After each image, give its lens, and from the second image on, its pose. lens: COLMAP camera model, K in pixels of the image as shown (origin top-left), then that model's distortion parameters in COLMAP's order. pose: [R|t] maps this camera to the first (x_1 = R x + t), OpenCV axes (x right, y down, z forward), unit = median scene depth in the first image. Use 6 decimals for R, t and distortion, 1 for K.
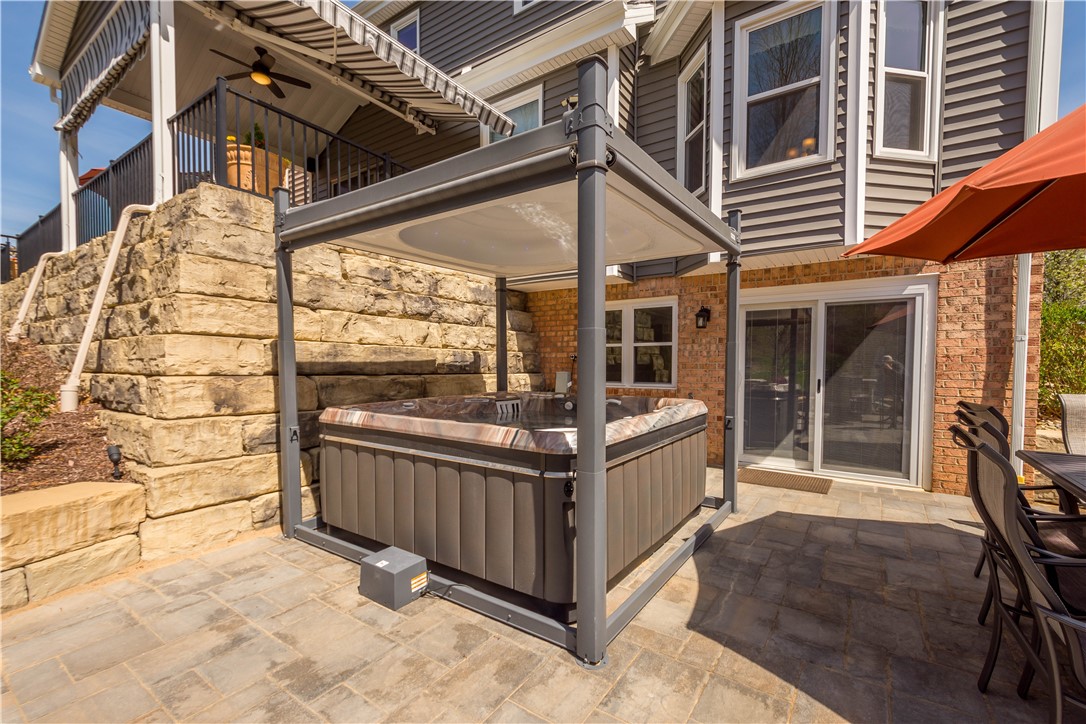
lens RADIAL K [[476.1, 0, 545.5], [0, 476.1, 376.8], [0, 0, 1]] dist [0.007288, -0.000127]
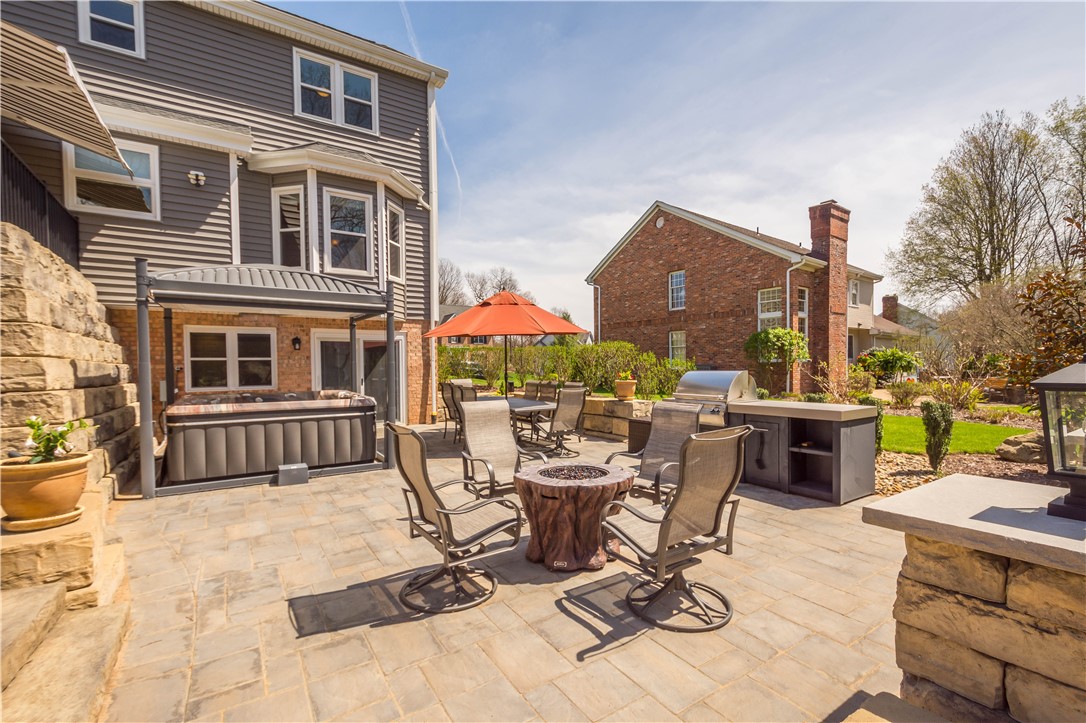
lens RADIAL K [[476.1, 0, 545.5], [0, 476.1, 376.3], [0, 0, 1]] dist [0.007288, -0.000127]
pose [[0.382905, -0.029450, 0.923318, -0.992113], [0.036315, 0.999199, 0.016810, -0.009631], [-0.923074, 0.027093, 0.383668, -0.476686]]
